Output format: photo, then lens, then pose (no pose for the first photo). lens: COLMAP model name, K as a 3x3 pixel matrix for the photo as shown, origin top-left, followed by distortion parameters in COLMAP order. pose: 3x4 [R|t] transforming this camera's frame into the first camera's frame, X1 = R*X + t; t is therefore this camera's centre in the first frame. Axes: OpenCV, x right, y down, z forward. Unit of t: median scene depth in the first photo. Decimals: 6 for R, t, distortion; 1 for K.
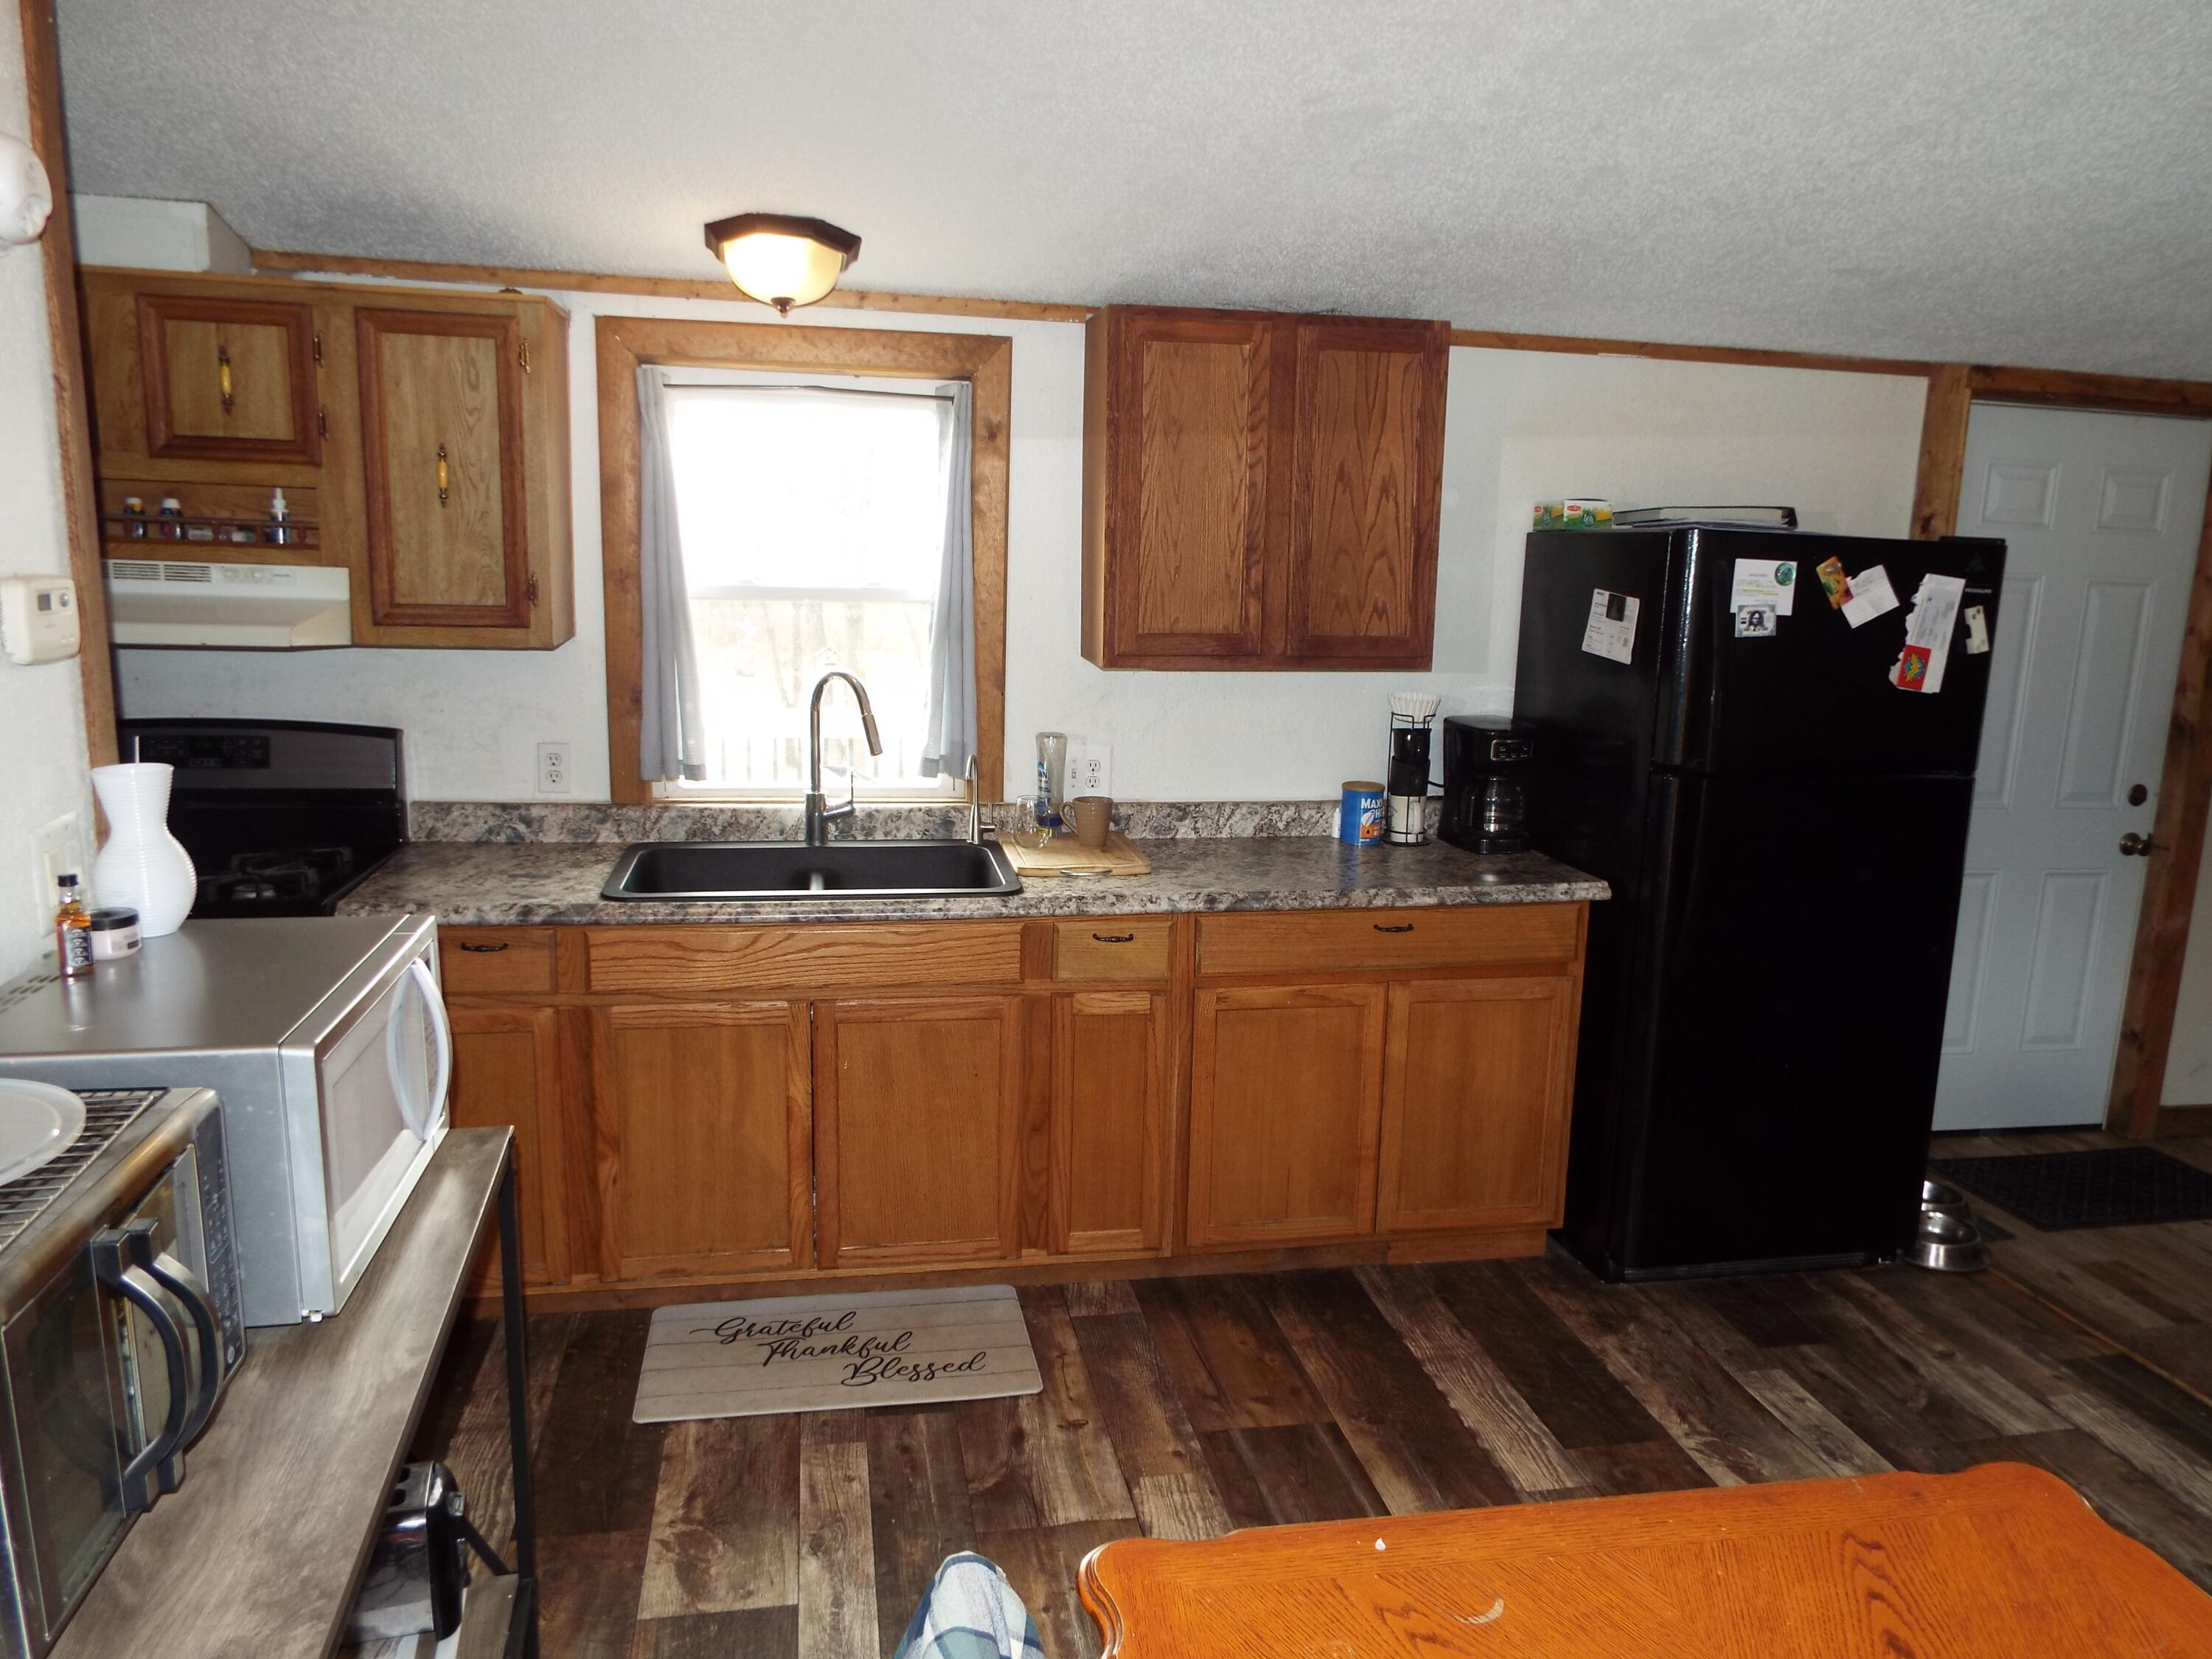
lens RADIAL K [[1635.2, 0, 1160.2], [0, 1635.2, 836.6], [0, 0, 1]] dist [-0.008909, 0.042293]
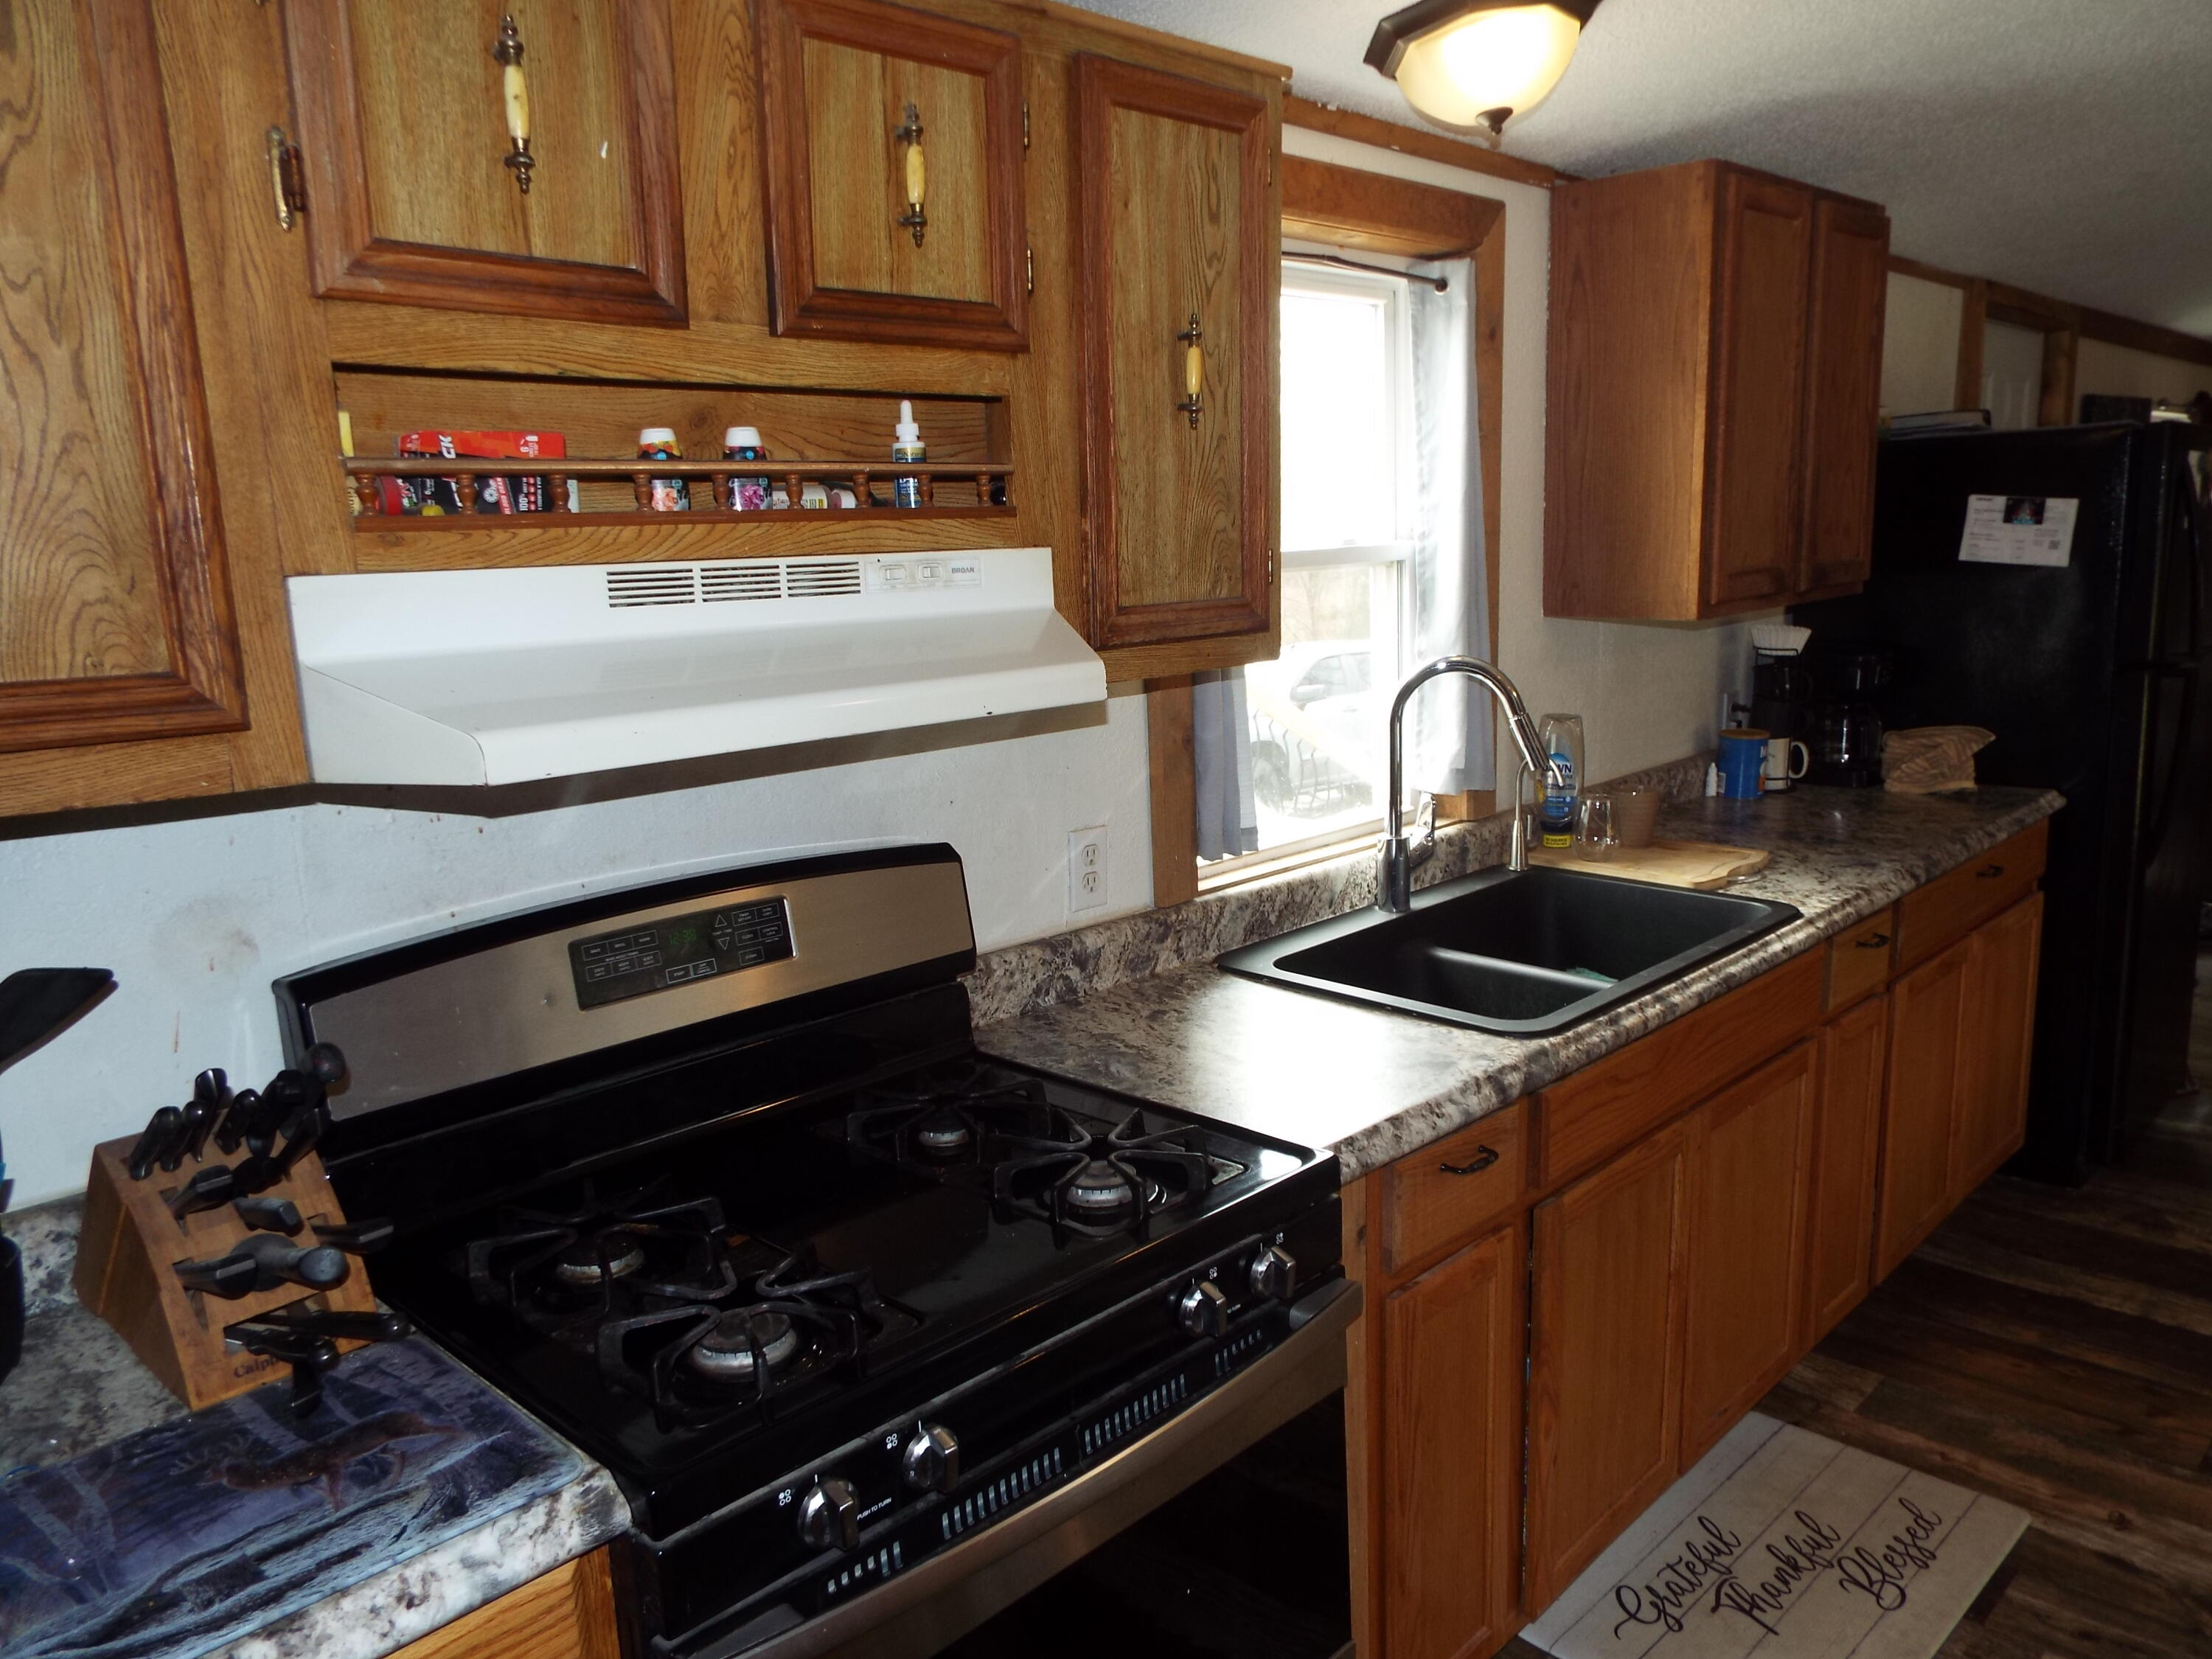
lens RADIAL K [[1613.7, 0, 1206.8], [0, 1613.7, 831.0], [0, 0, 1]] dist [-0.033672, 0.049526]
pose [[0.813560, -0.164799, 0.557639, -0.727284], [0.157618, 0.985595, 0.061319, -0.093002], [-0.559711, 0.038007, 0.827816, 0.515700]]
